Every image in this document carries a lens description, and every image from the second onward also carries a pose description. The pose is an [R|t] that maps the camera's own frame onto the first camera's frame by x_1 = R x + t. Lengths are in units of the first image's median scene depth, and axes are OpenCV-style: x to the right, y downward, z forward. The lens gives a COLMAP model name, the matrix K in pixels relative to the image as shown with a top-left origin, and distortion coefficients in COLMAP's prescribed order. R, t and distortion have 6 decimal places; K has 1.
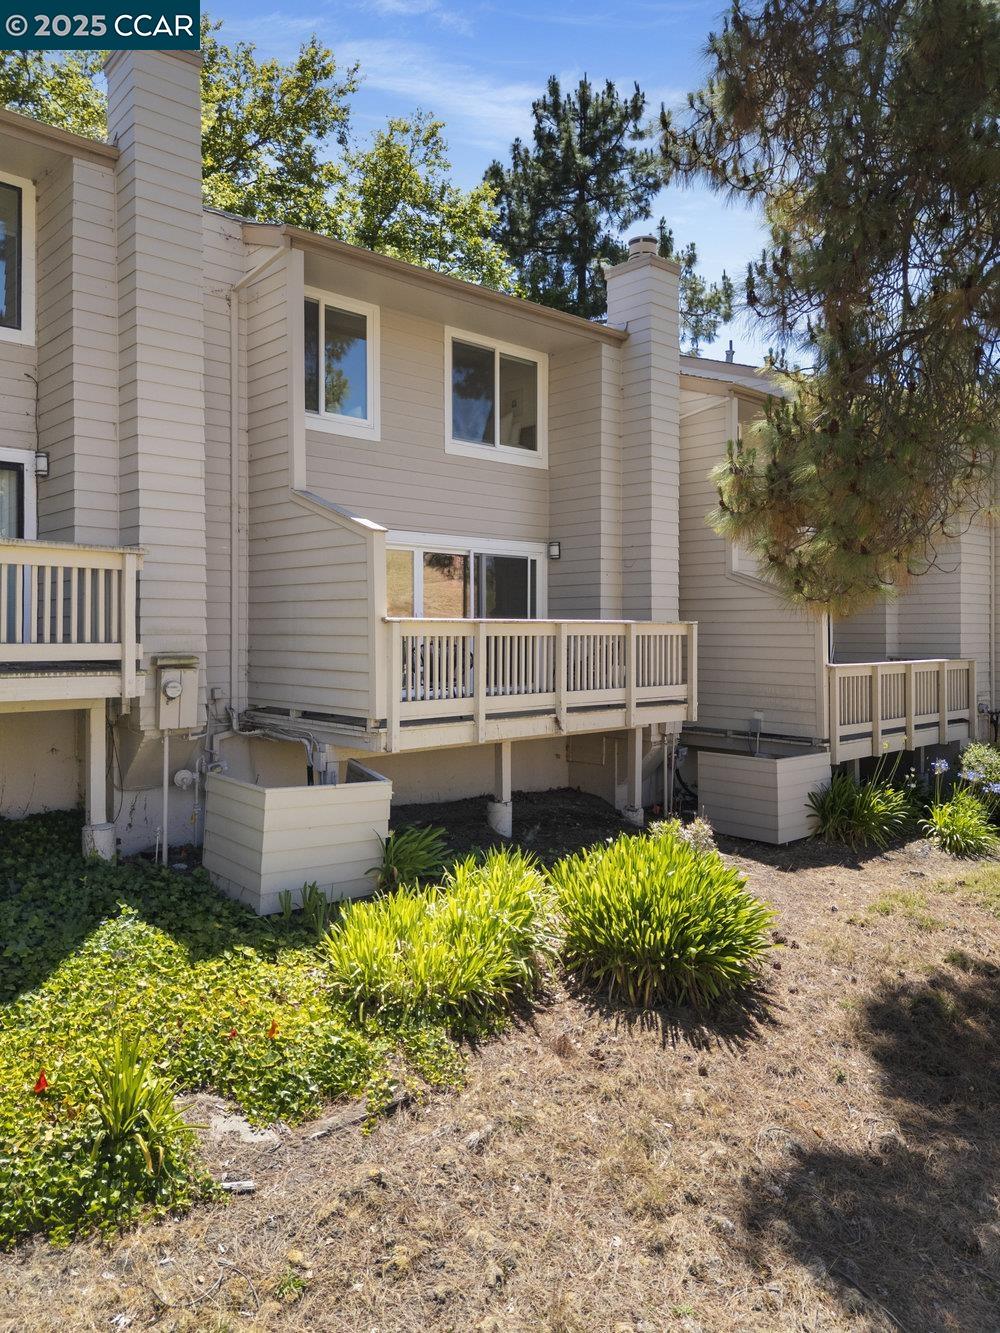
lens RADIAL K [[962.8, 0, 500.0], [0, 962.8, 666.5], [0, 0, 1]] dist [0.054850, -0.047931]
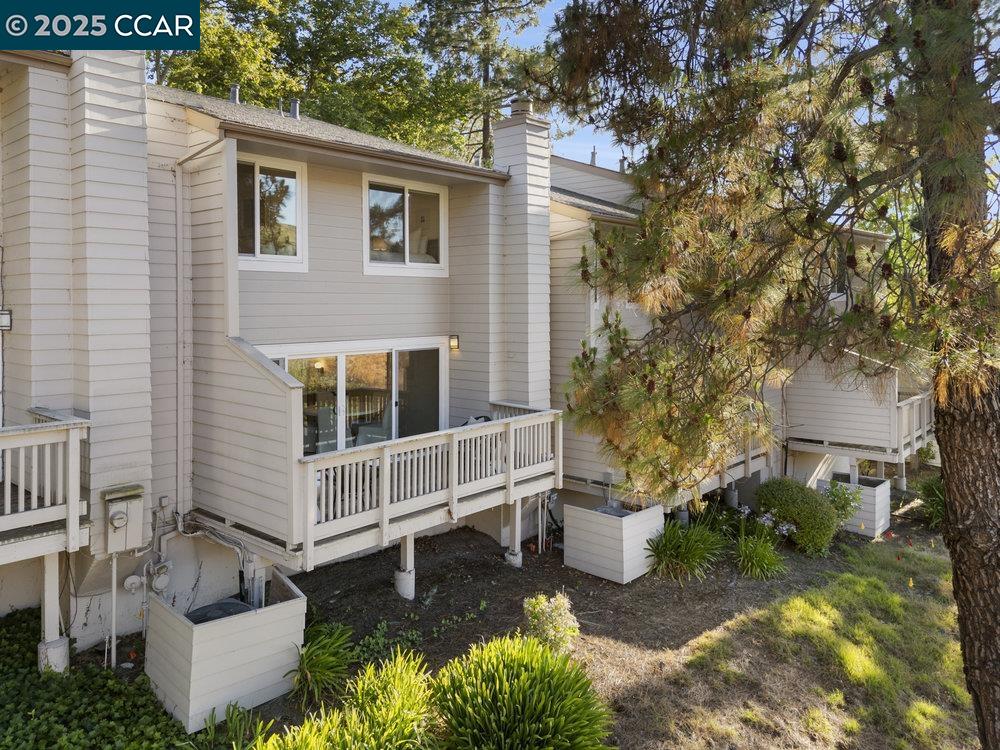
lens RADIAL K [[722.3, 0, 504.0], [0, 722.3, 327.9], [0, 0, 1]] dist [0.054850, -0.047931]
pose [[0.995404, -0.003660, 0.095697, 0.040767], [0.002490, 0.999921, 0.012340, -0.194145], [-0.095734, -0.012045, 0.995334, 0.057176]]
